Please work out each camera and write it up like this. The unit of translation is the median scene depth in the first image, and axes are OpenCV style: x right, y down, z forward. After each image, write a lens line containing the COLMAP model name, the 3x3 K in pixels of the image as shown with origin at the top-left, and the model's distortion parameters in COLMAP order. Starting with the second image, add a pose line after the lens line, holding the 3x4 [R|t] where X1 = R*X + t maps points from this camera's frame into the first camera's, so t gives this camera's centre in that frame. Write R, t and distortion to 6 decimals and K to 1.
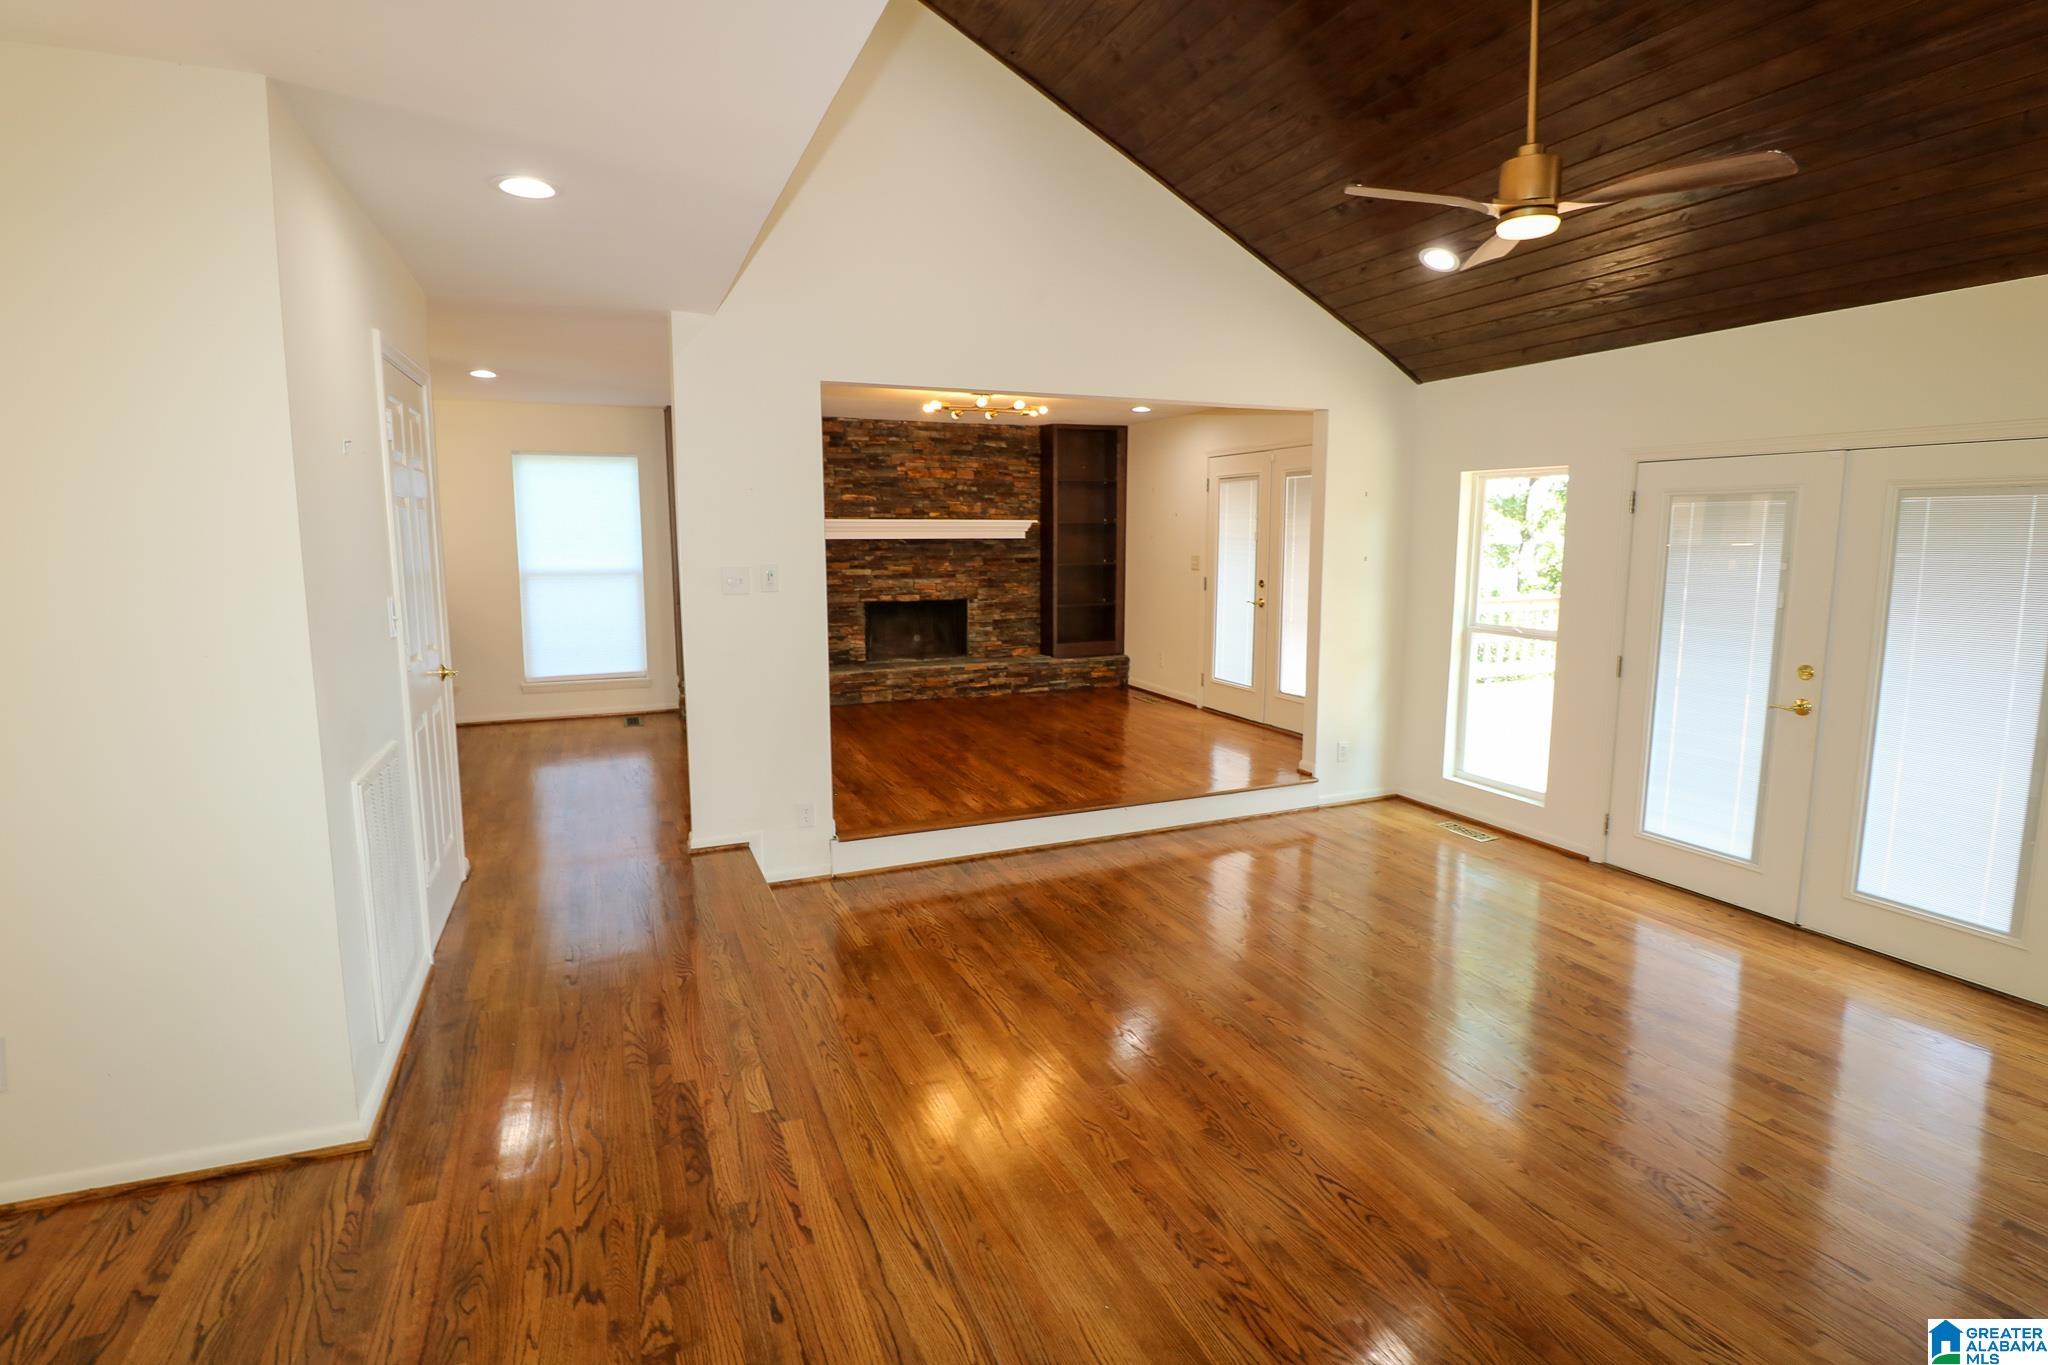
lens RADIAL K [[989.9, 0, 1018.6], [0, 989.9, 654.9], [0, 0, 1]] dist [-0.000702, -0.000055]
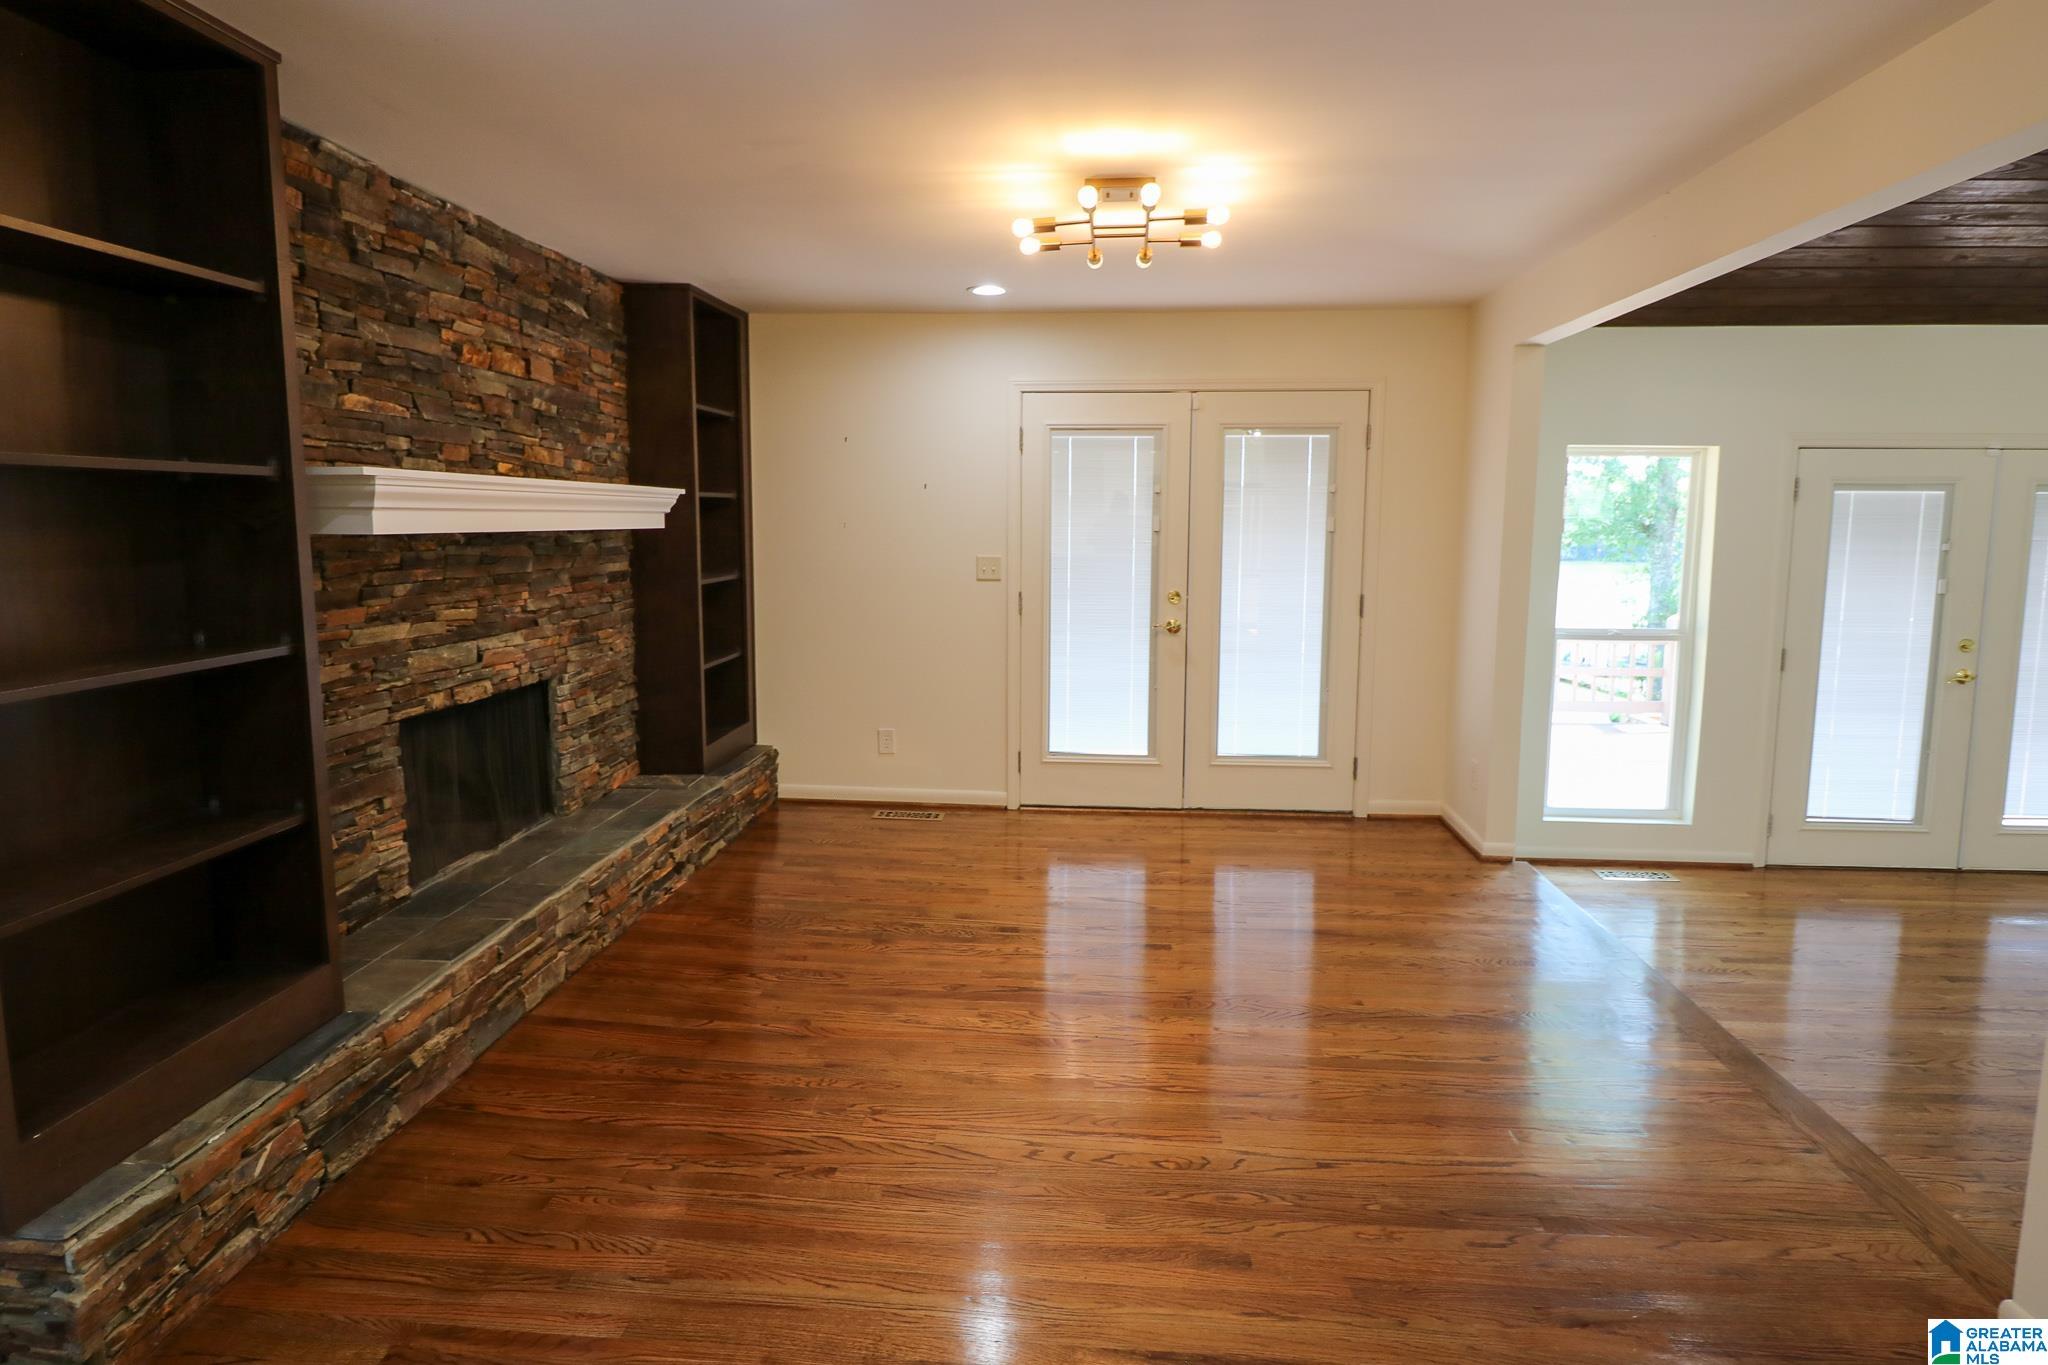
lens RADIAL K [[1139.4, 0, 1017.3], [0, 1139.4, 657.4], [0, 0, 1]] dist [0.018050, -0.026465]
pose [[0.462555, -0.104499, 0.880411, -0.391839], [0.104616, 0.992525, 0.062842, -0.076102], [-0.880397, 0.063037, 0.470029, 0.623815]]
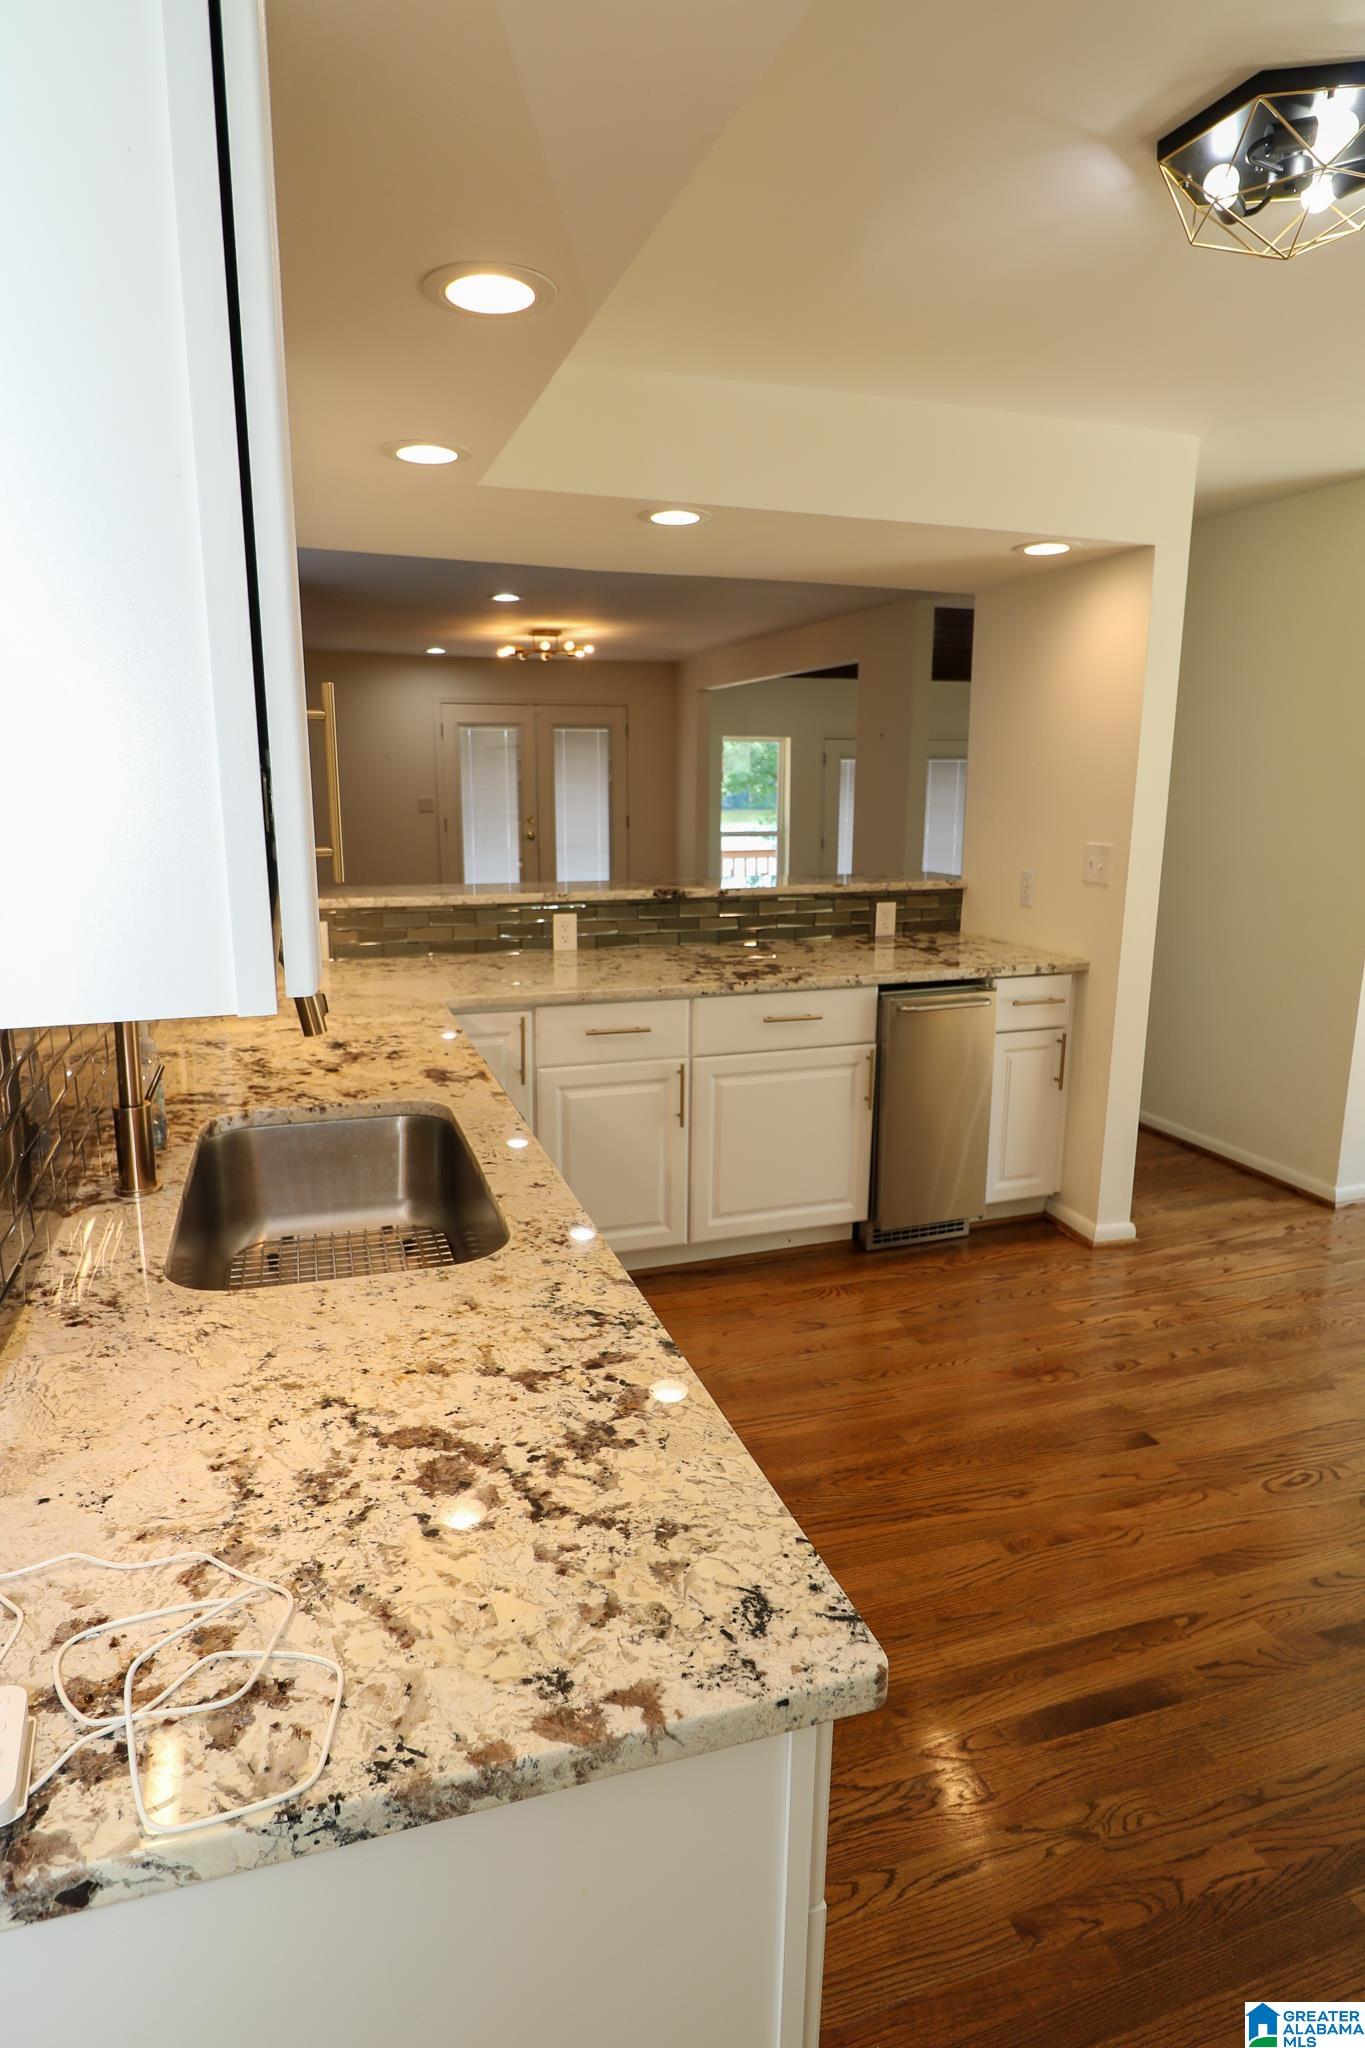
lens RADIAL K [[1139.4, 0, 645.5], [0, 1139.4, 1022.9], [0, 0, 1]] dist [0.018050, -0.026465]
pose [[0.101116, -0.212612, 0.971891, -0.936200], [0.123922, 0.971981, 0.199739, -0.076510], [-0.987127, 0.100242, 0.124630, 0.605237]]
